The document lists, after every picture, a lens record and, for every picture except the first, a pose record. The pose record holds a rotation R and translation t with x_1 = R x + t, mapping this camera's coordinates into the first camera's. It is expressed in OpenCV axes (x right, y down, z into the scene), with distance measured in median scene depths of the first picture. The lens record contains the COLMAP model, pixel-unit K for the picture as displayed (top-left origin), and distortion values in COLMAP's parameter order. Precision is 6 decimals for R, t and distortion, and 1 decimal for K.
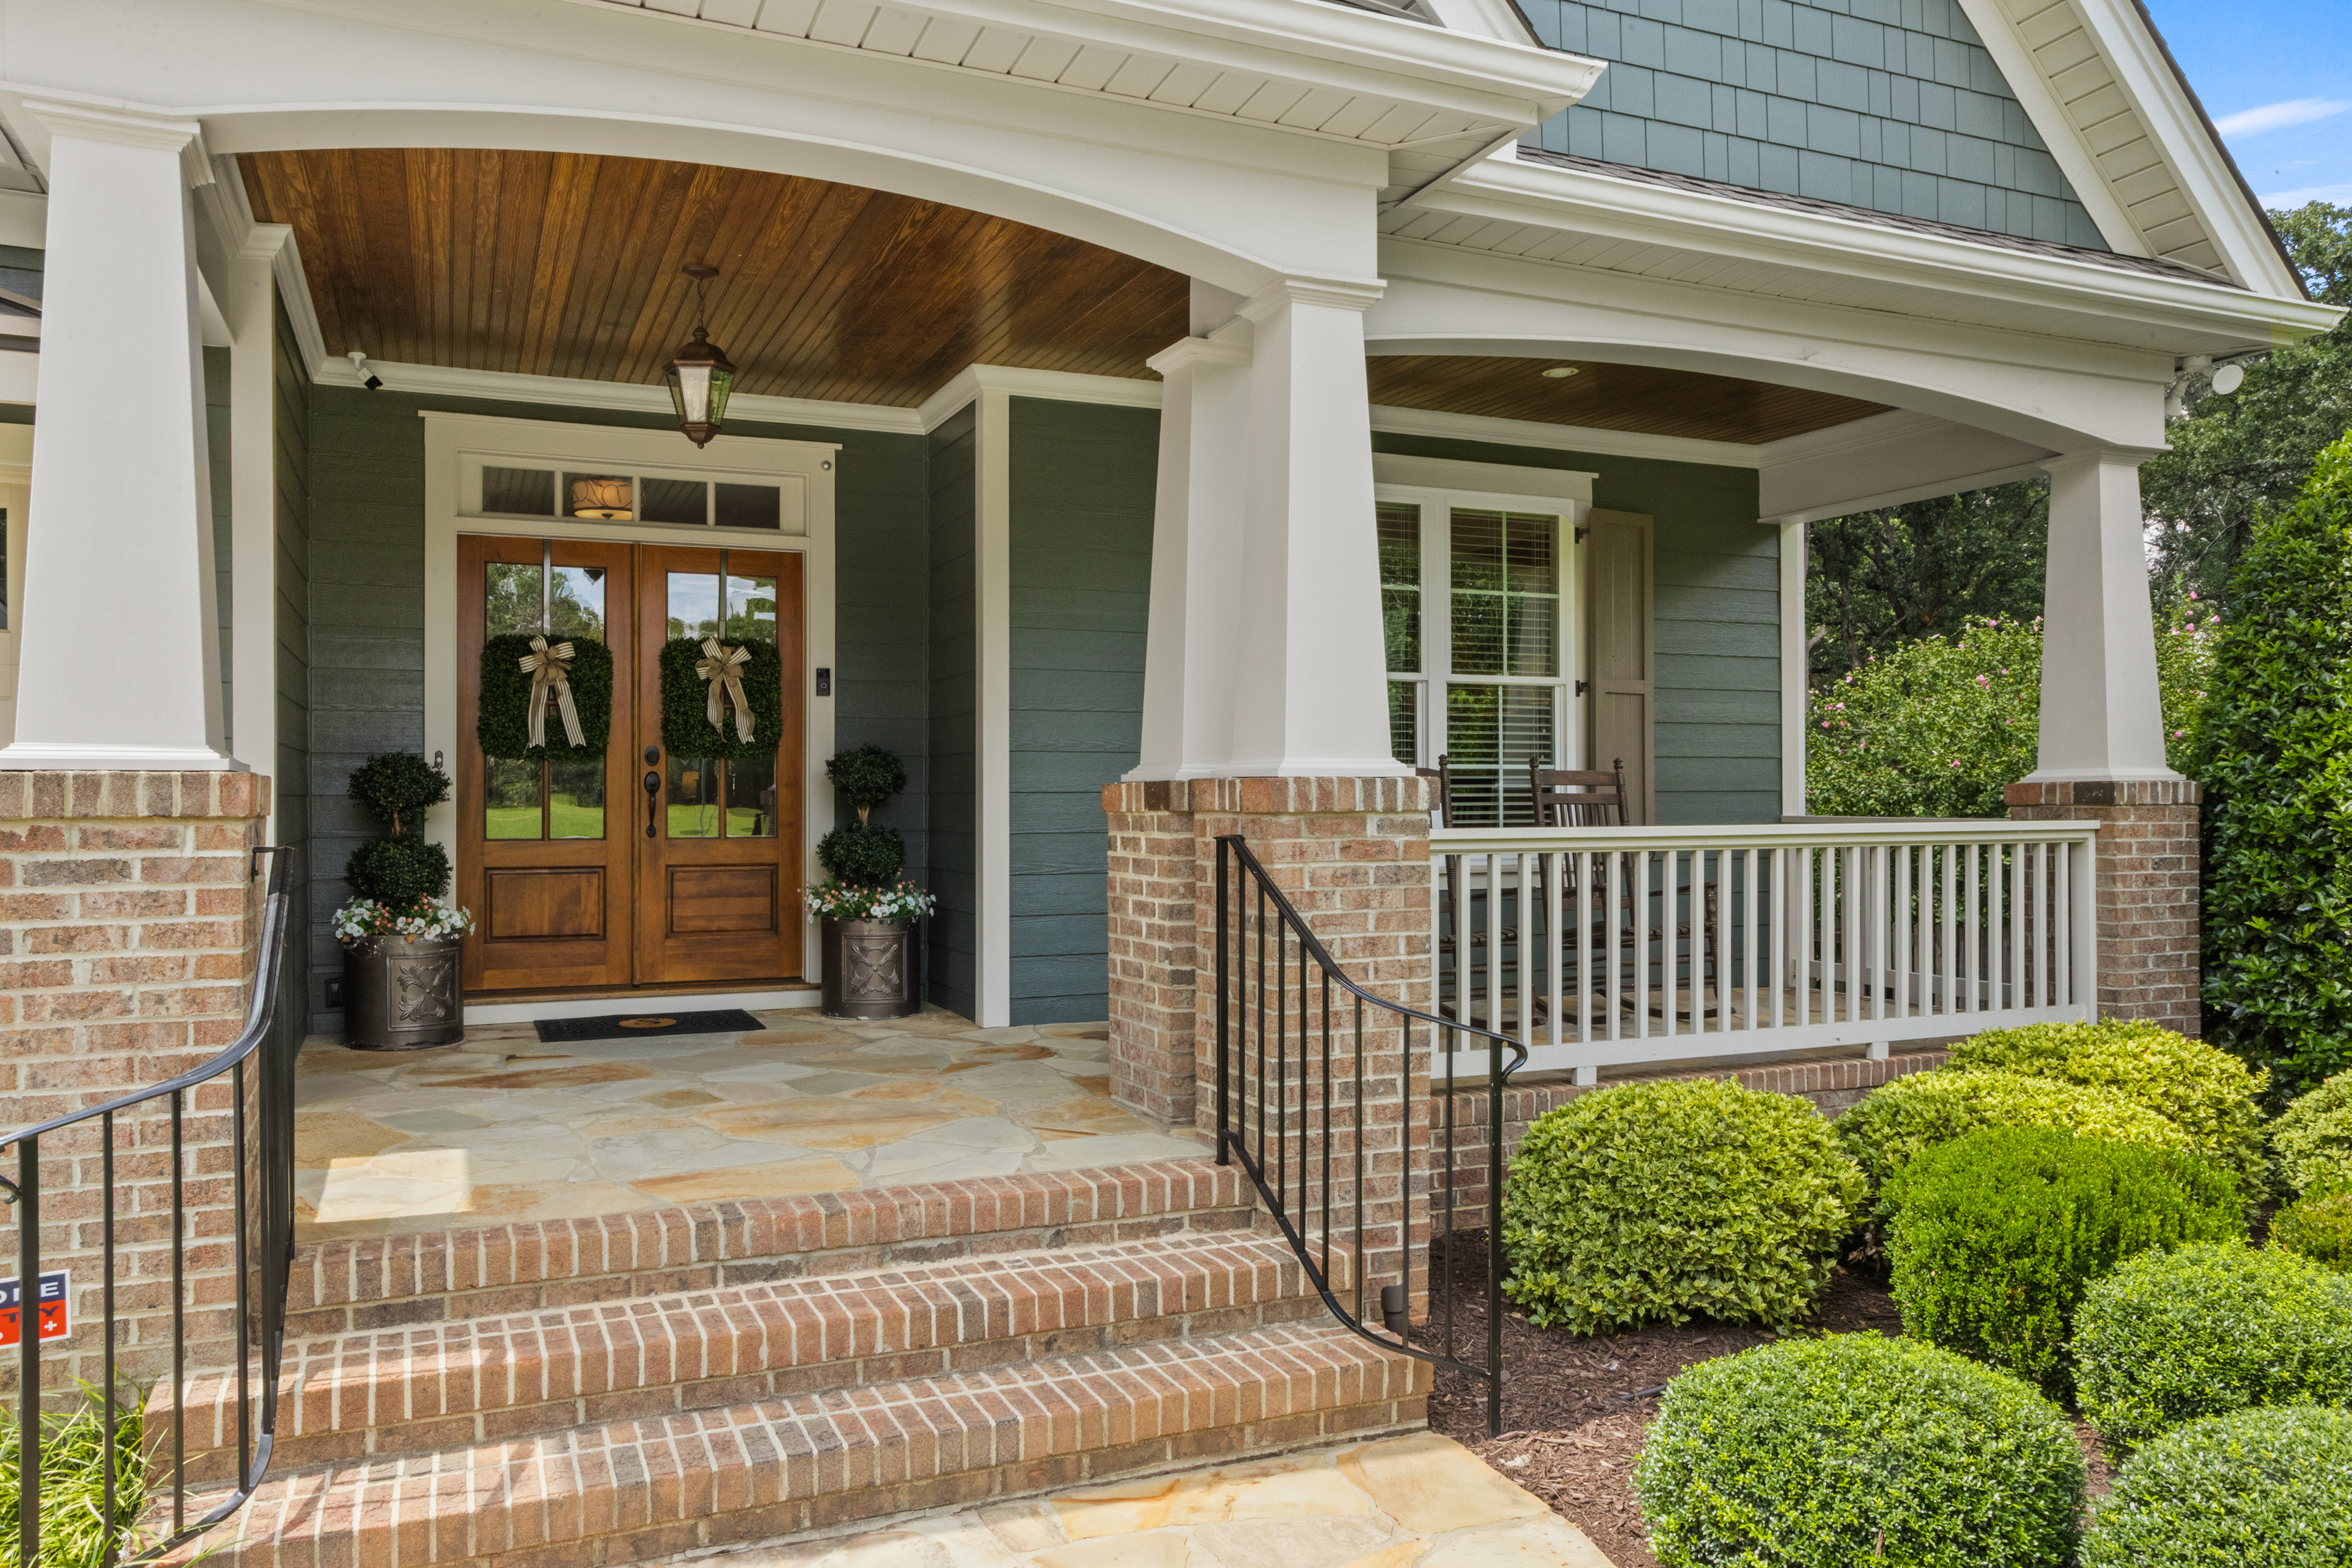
lens RADIAL K [[1653.5, 0, 1131.2], [0, 1653.5, 788.4], [0, 0, 1]] dist [0.031835, -0.006719]
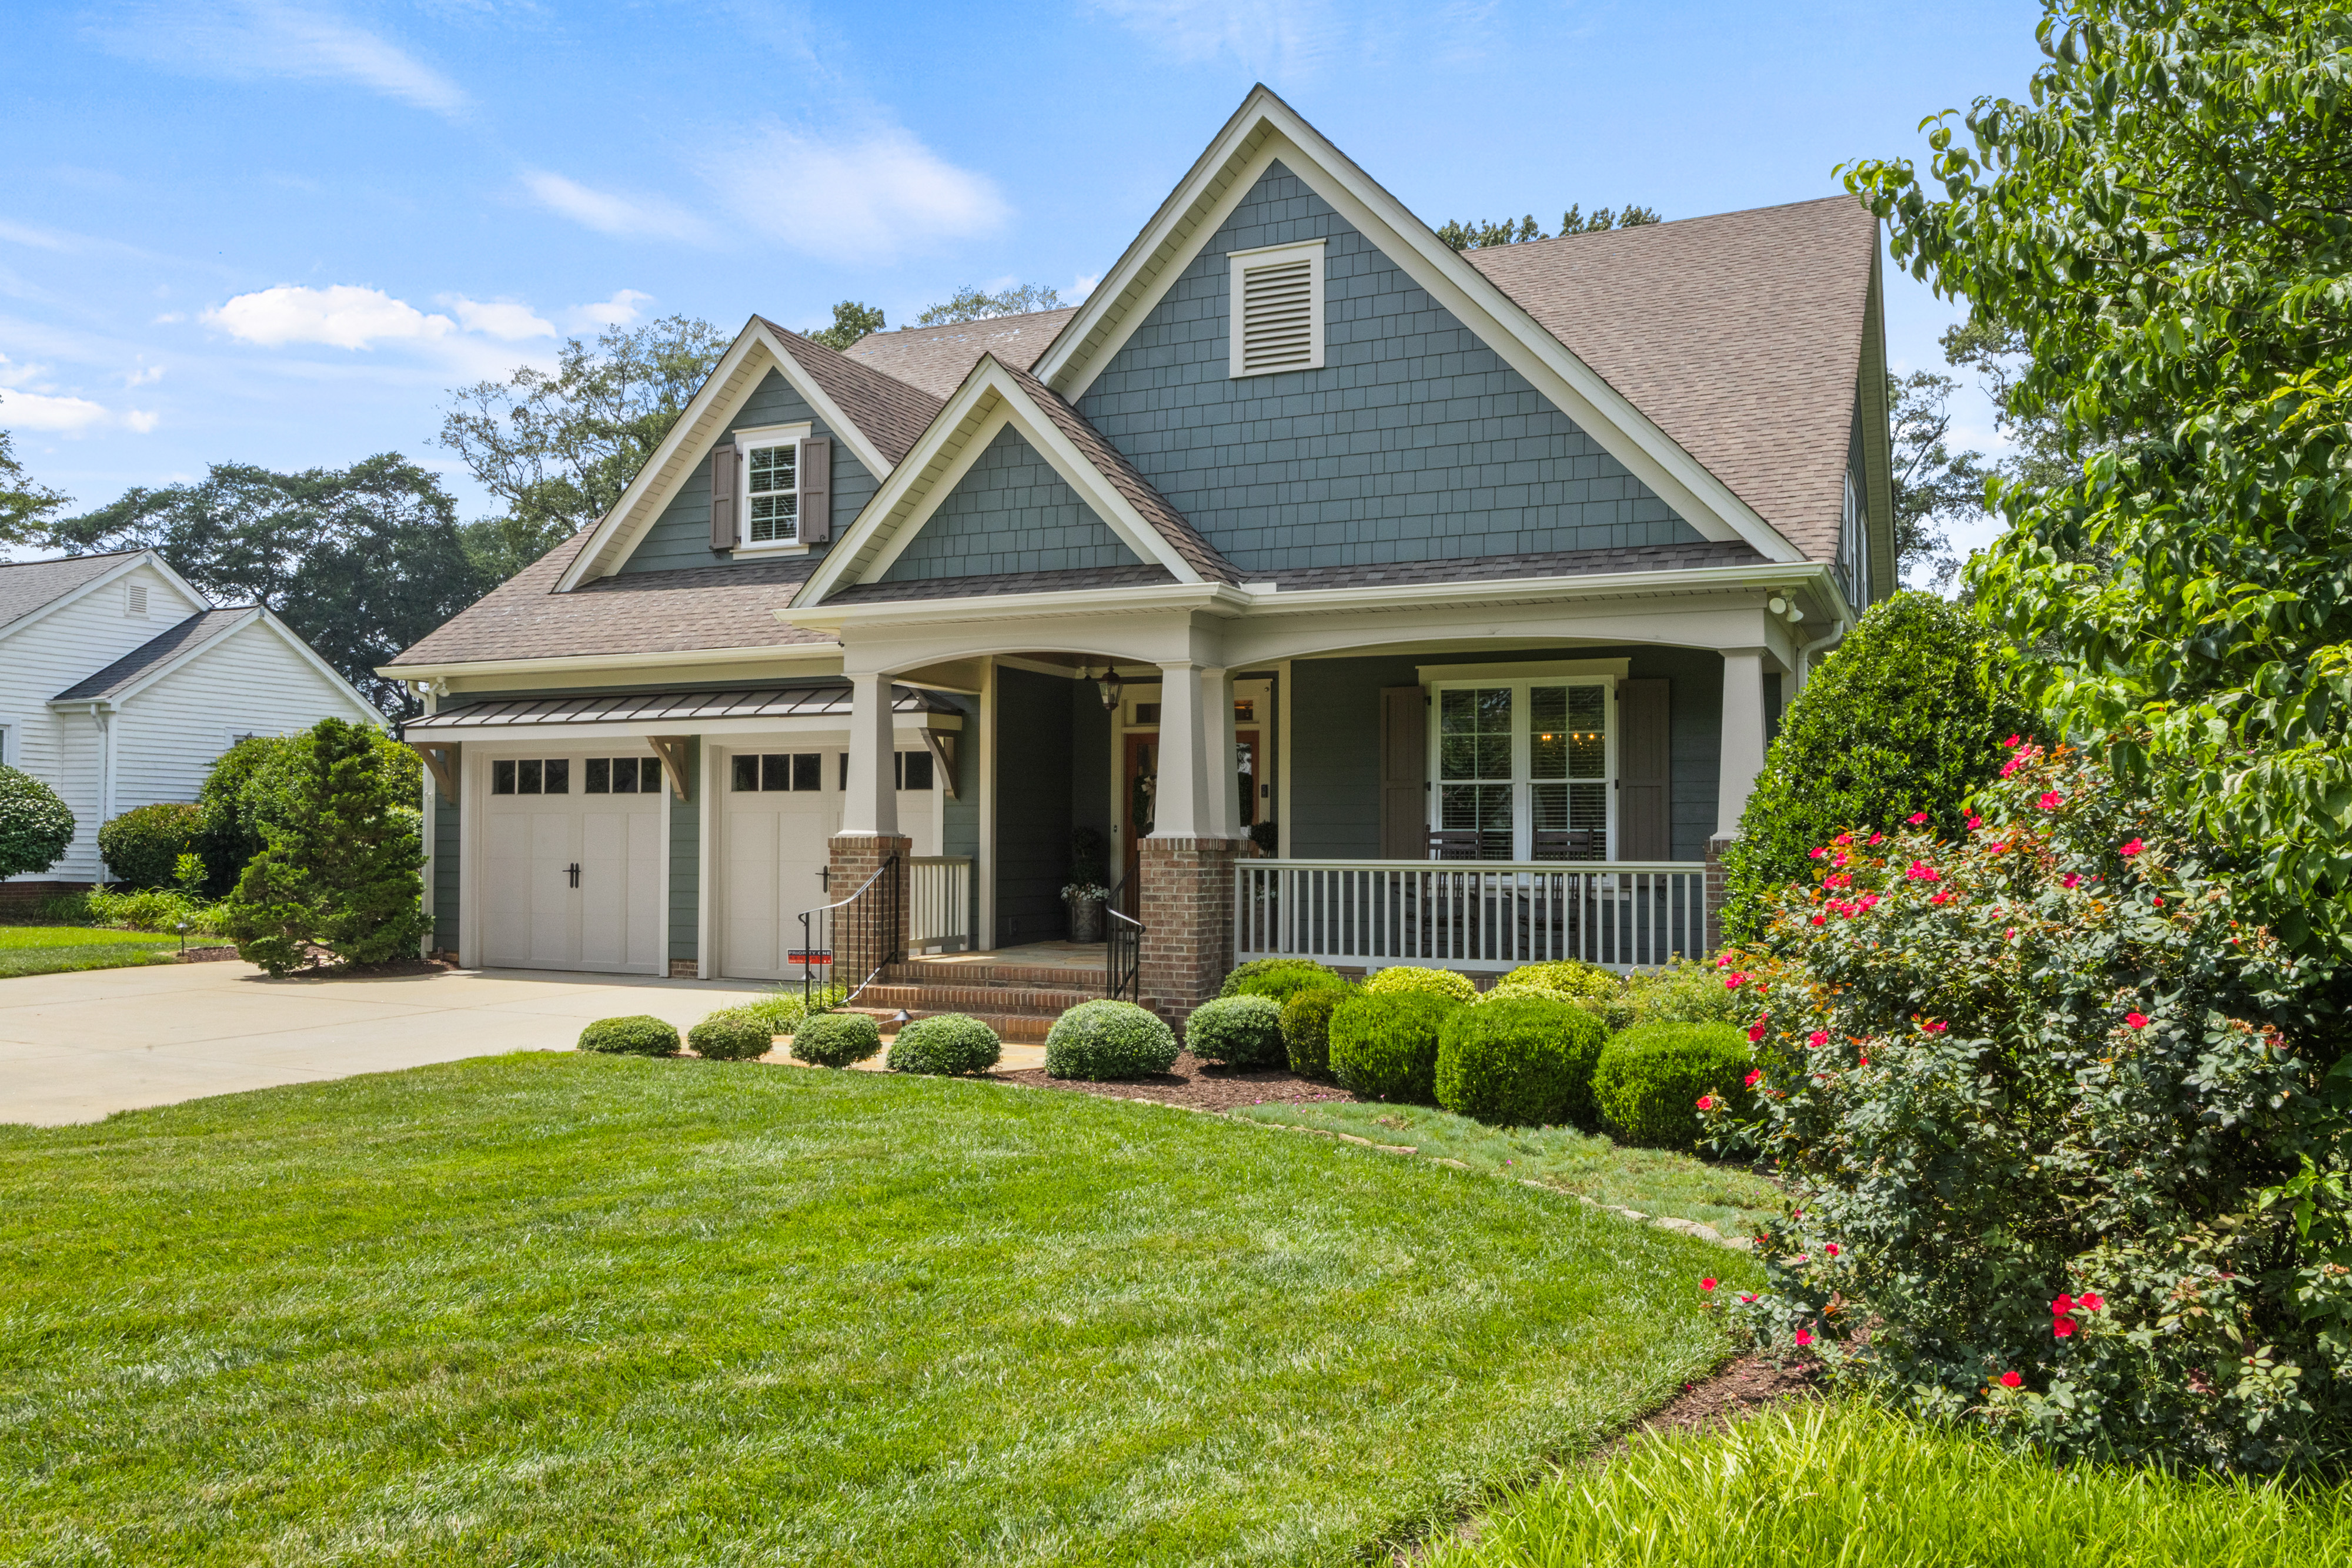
lens RADIAL K [[1711.7, 0, 1176.1], [0, 1711.7, 808.3], [0, 0, 1]] dist [0.024344, 0.000165]
pose [[0.680169, -0.009452, -0.732994, 1.428482], [0.000192, 0.999919, -0.012716, -0.013086], [0.733055, 0.008509, 0.680116, -0.616073]]
